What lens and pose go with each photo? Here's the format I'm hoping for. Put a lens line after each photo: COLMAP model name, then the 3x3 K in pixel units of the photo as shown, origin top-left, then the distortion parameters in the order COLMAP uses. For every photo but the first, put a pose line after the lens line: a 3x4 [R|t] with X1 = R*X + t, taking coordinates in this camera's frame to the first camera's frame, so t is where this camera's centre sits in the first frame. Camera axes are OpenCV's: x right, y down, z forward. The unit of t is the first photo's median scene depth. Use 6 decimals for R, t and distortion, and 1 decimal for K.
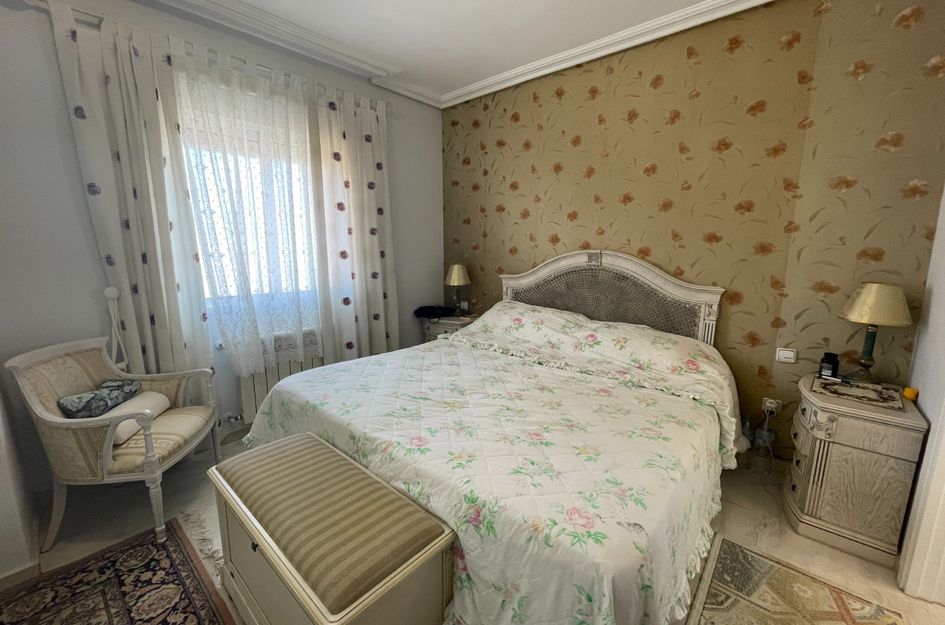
lens RADIAL K [[382.6, 0, 468.8], [0, 382.6, 310.0], [0, 0, 1]] dist [0.000535, -0.000080]
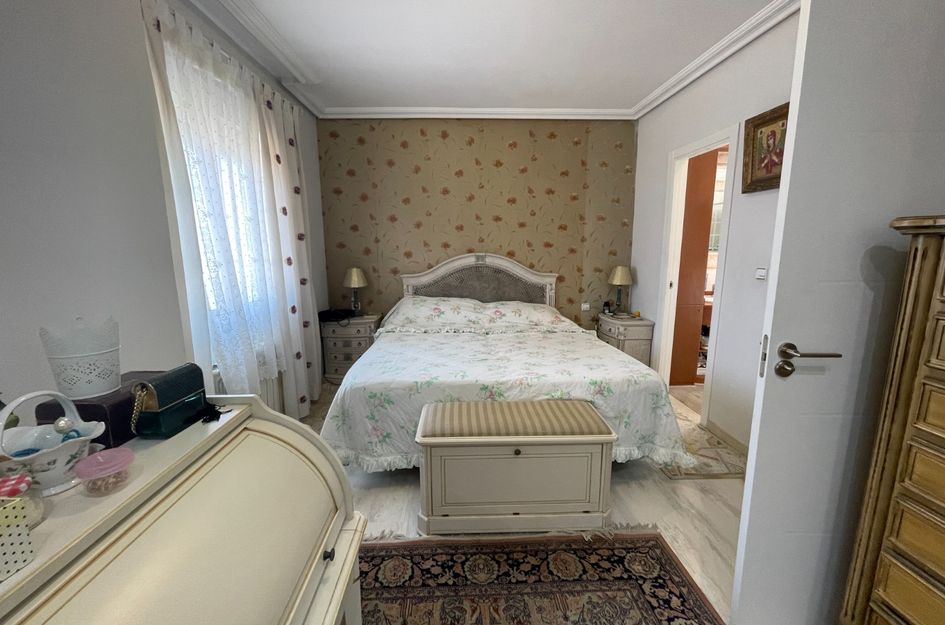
lens RADIAL K [[382.6, 0, 468.8], [0, 382.6, 310.0], [0, 0, 1]] dist [0.000535, -0.000080]
pose [[0.729537, -0.113526, 0.674454, -0.760784], [0.119432, 0.992122, 0.037810, -0.006273], [-0.673433, 0.052968, 0.737348, -0.004201]]
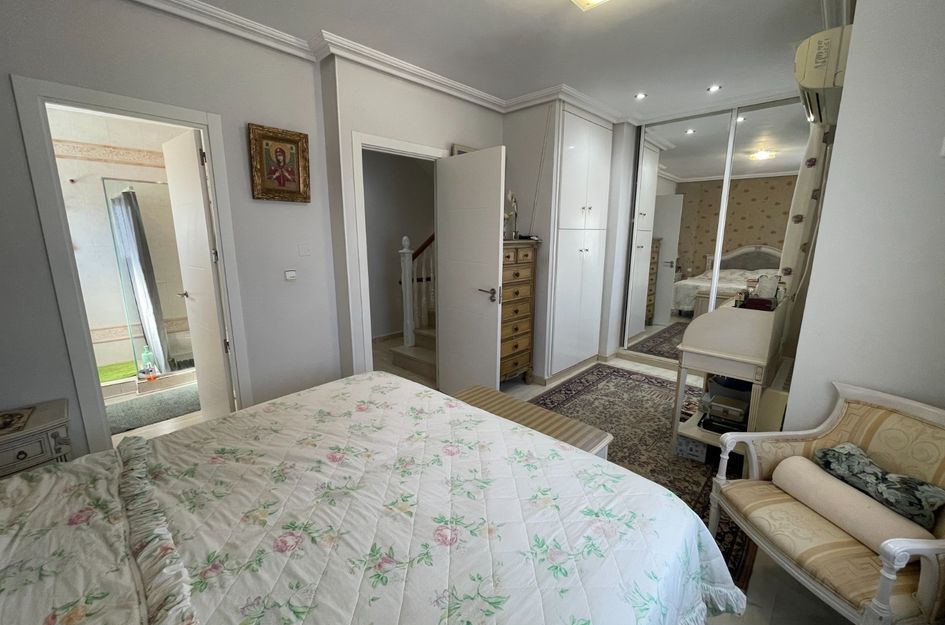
lens RADIAL K [[382.6, 0, 468.8], [0, 382.6, 310.0], [0, 0, 1]] dist [0.000535, -0.000080]
pose [[-0.998851, -0.012313, 0.046307, -0.145408], [0.005277, 0.932271, 0.361723, -0.265750], [-0.047625, 0.361552, -0.931135, 1.205757]]
